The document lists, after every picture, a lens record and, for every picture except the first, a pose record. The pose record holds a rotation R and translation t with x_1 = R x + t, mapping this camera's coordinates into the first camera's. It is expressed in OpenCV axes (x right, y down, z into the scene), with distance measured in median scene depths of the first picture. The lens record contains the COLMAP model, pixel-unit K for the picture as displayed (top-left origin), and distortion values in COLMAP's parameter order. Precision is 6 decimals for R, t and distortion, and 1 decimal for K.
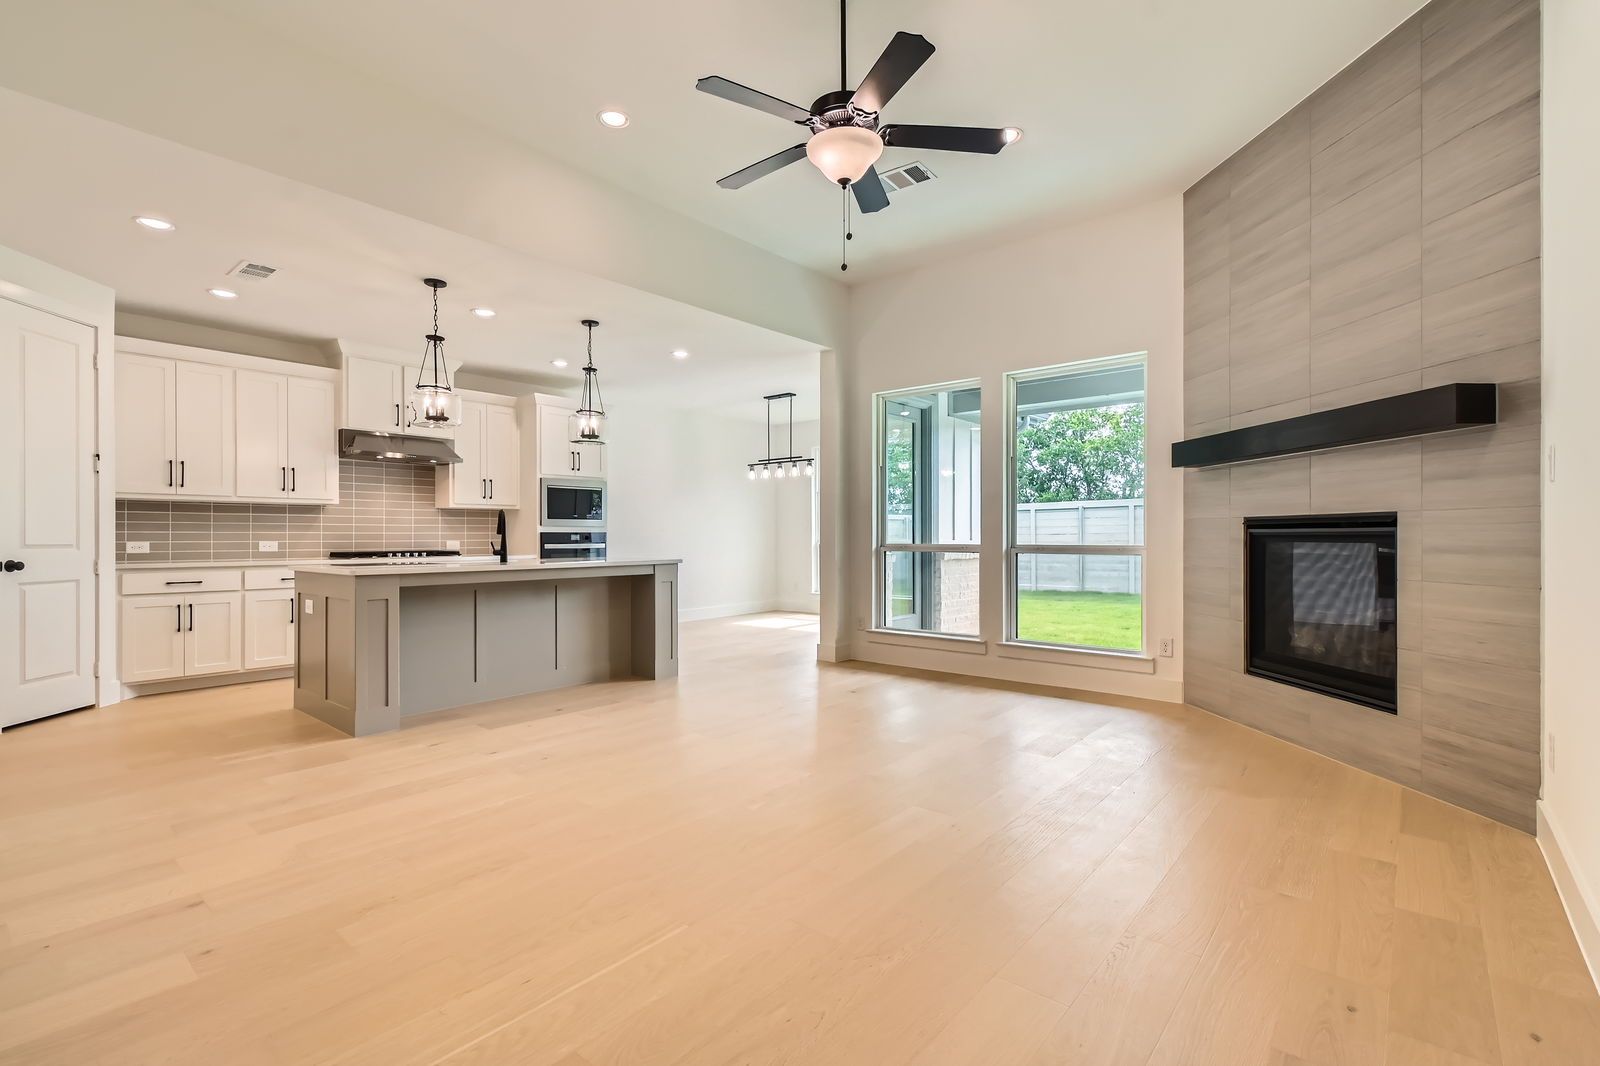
lens RADIAL K [[726.9, 0, 804.1], [0, 726.9, 536.1], [0, 0, 1]] dist [0.003078, -0.000053]
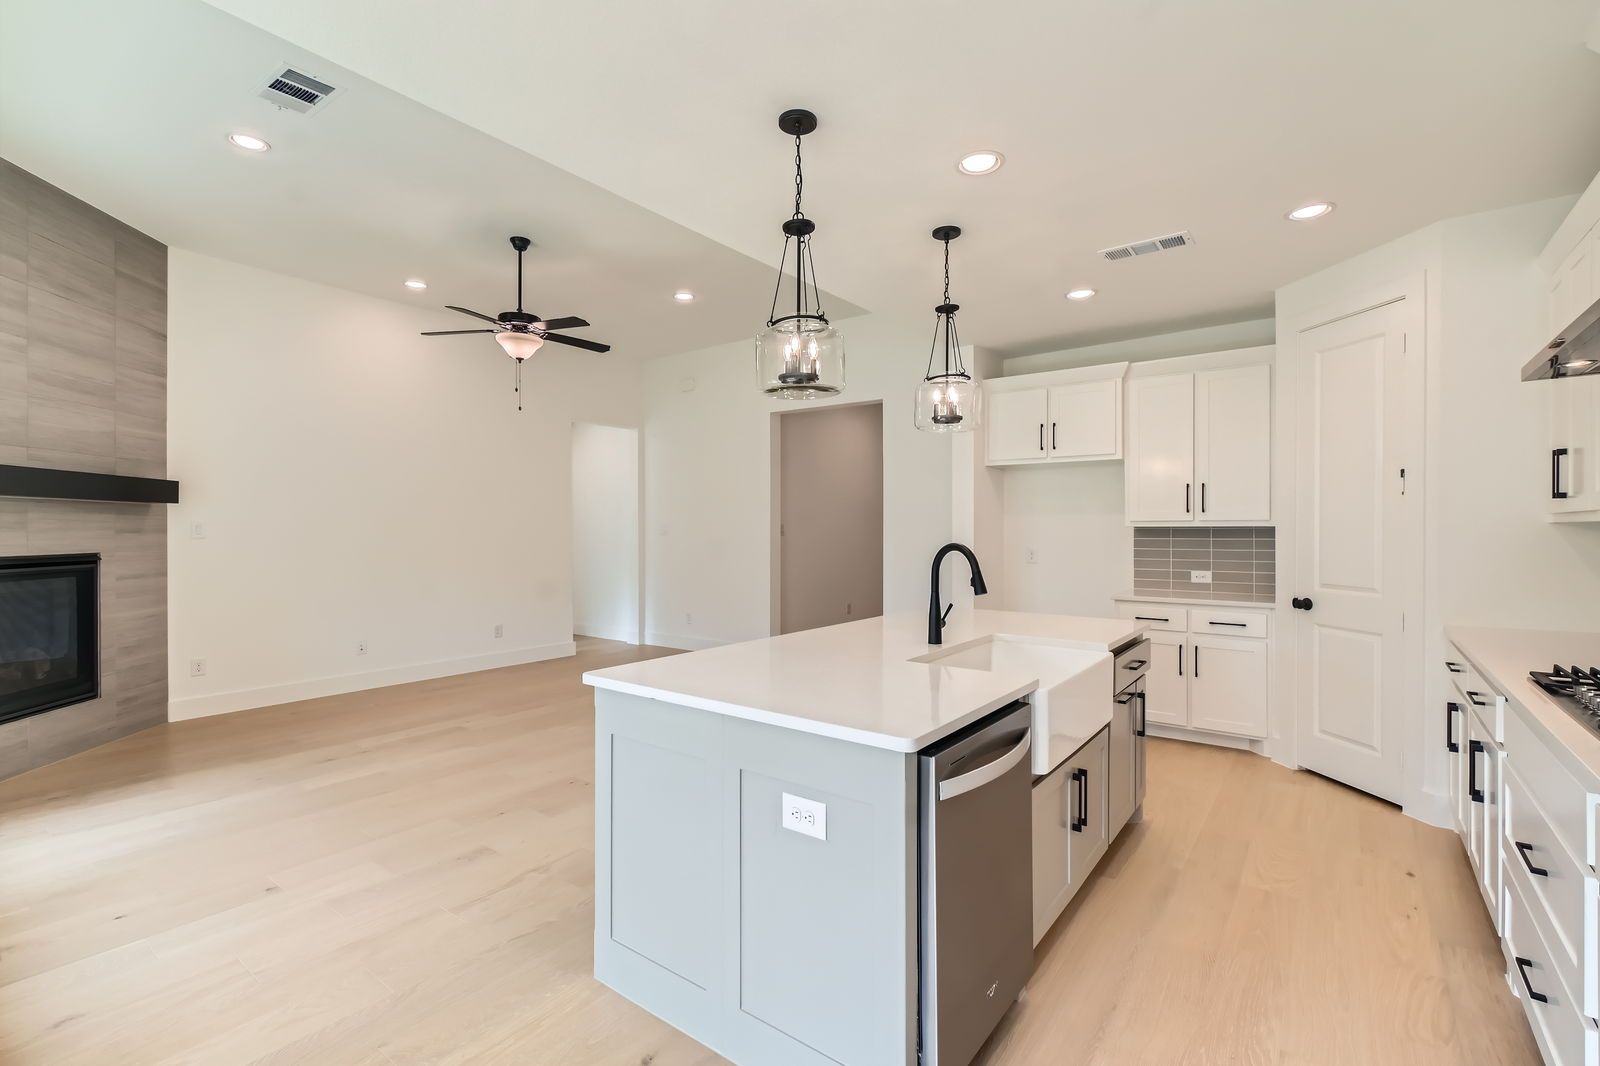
lens RADIAL K [[720.6, 0, 802.1], [0, 720.6, 529.2], [0, 0, 1]] dist [0.011775, -0.005954]
pose [[-0.998563, 0.002340, -0.053543, -0.300829], [0.002324, 0.999997, 0.000365, -0.049628], [0.053544, 0.000240, -0.998565, 1.592911]]
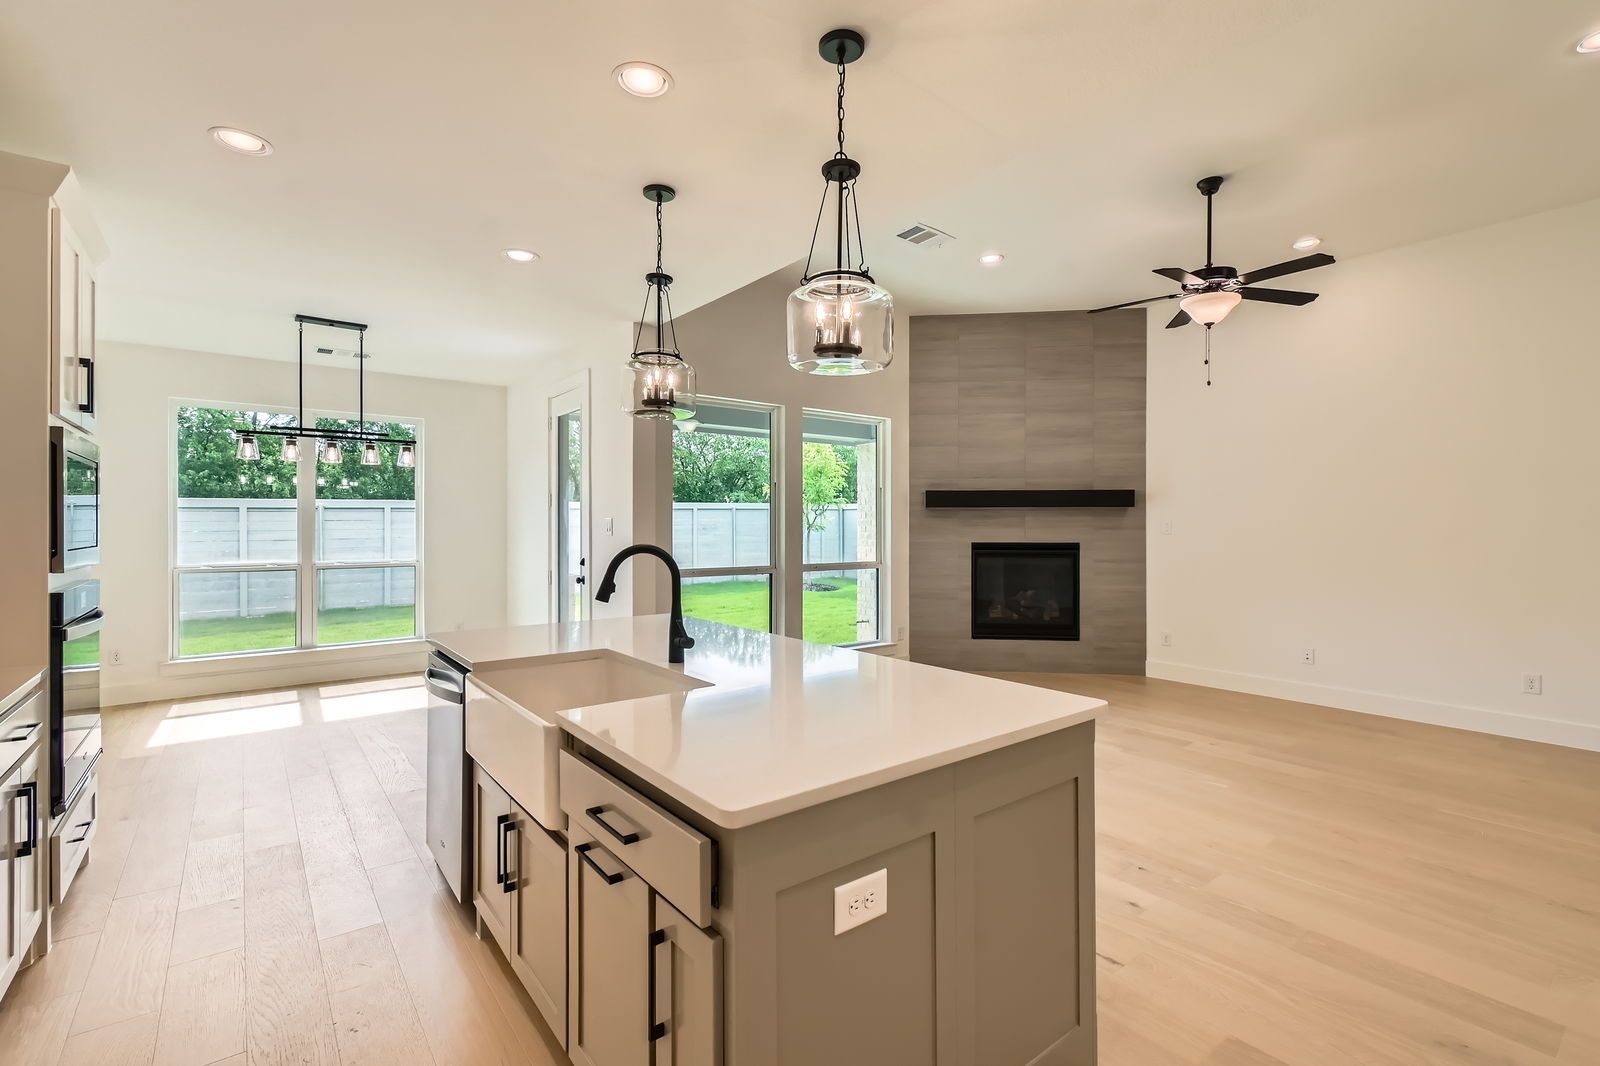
lens RADIAL K [[720.6, 0, 802.1], [0, 720.6, 529.2], [0, 0, 1]] dist [0.011775, -0.005954]
pose [[0.208842, -0.003285, 0.977944, -0.878858], [-0.000121, 0.999994, 0.003385, -0.051496], [-0.977949, -0.000826, 0.208841, 0.867019]]
